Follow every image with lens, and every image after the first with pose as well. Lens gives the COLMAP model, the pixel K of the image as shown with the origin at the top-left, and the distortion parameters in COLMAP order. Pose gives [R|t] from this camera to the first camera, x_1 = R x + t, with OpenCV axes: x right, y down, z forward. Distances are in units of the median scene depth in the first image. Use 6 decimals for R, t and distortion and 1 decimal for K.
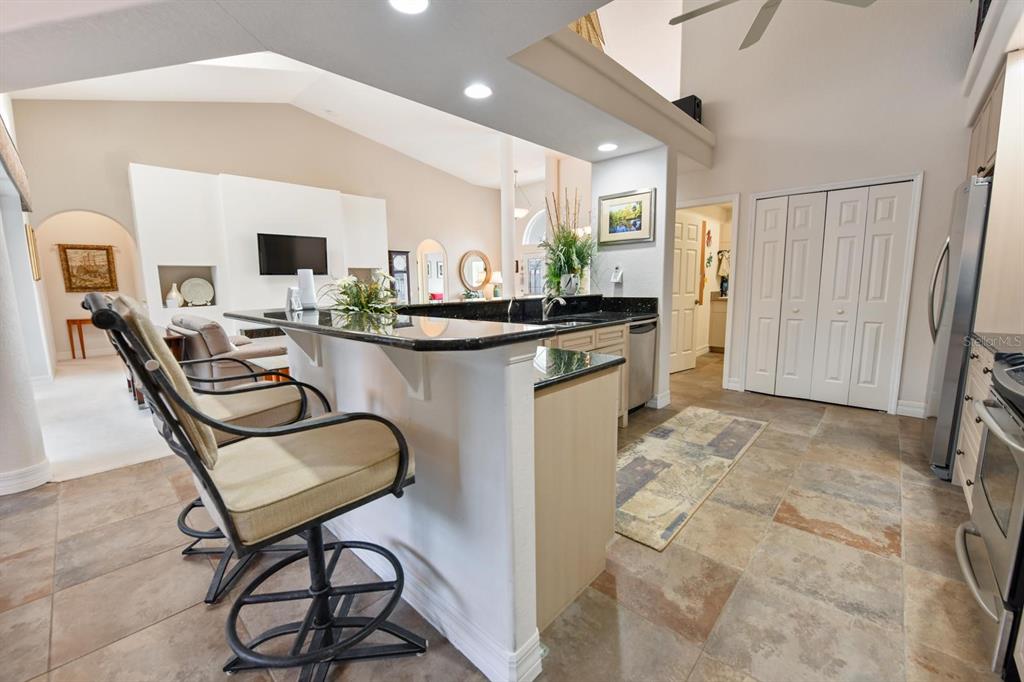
lens RADIAL K [[408.3, 0, 509.1], [0, 408.3, 336.4], [0, 0, 1]] dist [-0.014008, -0.000007]
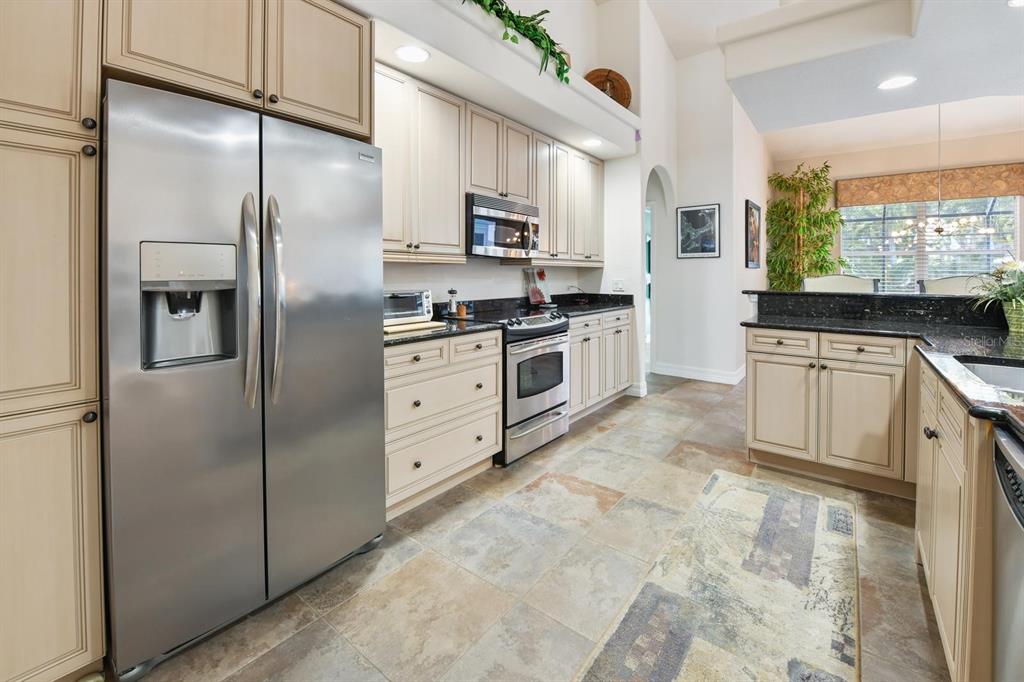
lens RADIAL K [[434.7, 0, 505.5], [0, 434.7, 267.7], [0, 0, 1]] dist [-0.019001, 0.000155]
pose [[-0.996590, 0.011909, -0.081647, 0.853641], [0.001590, 0.992117, 0.125307, -0.234732], [0.082496, 0.124750, -0.988753, 1.645375]]
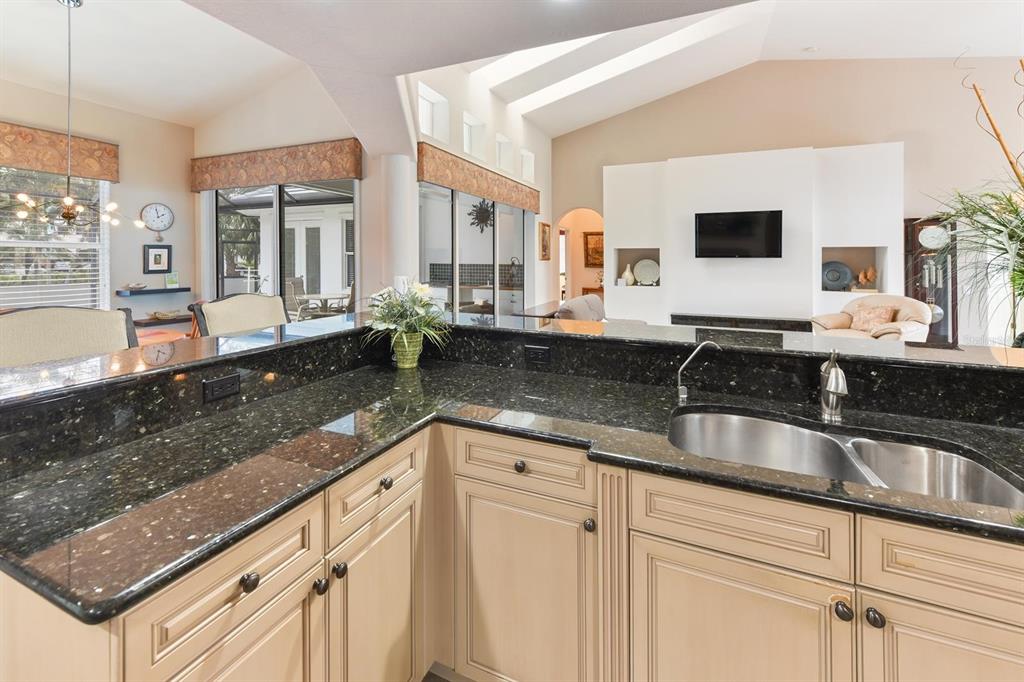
lens RADIAL K [[428.3, 0, 510.7], [0, 428.3, 258.0], [0, 0, 1]] dist [0.012526, 0.000037]
pose [[0.340880, 0.015868, -0.939973, 0.461662], [-0.133197, 0.990586, -0.031581, -0.172911], [0.930623, 0.135967, 0.339784, 0.750436]]
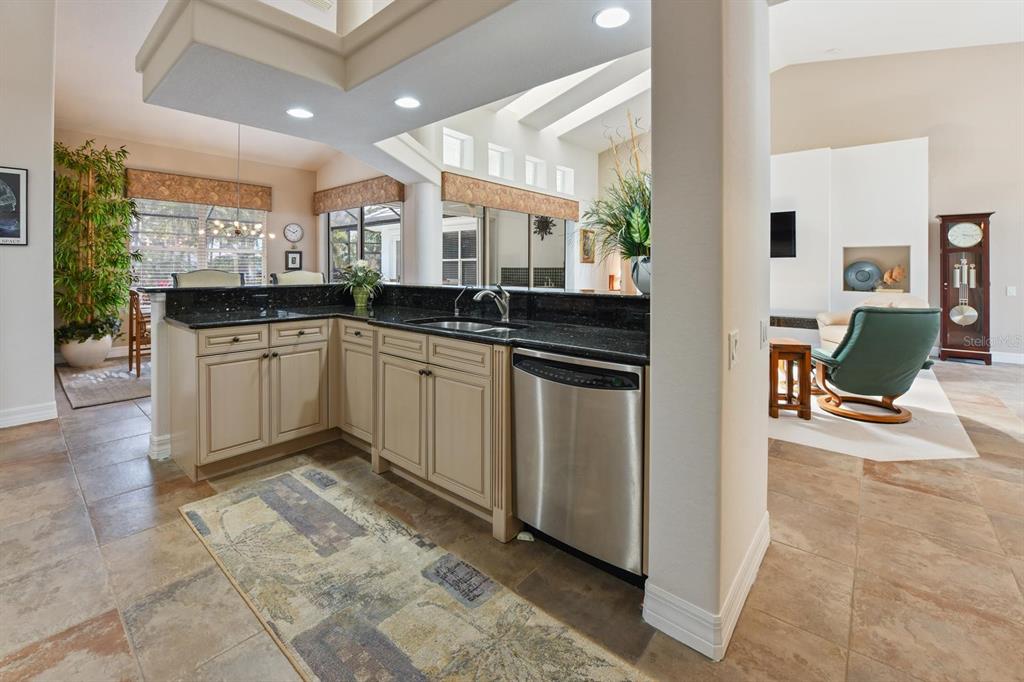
lens RADIAL K [[434.7, 0, 505.5], [0, 434.7, 267.7], [0, 0, 1]] dist [-0.019001, 0.000155]
pose [[0.046975, 0.012318, -0.998820, 1.134586], [-0.136923, 0.990565, 0.005776, -0.182906], [0.989467, 0.136490, 0.048218, 1.250638]]
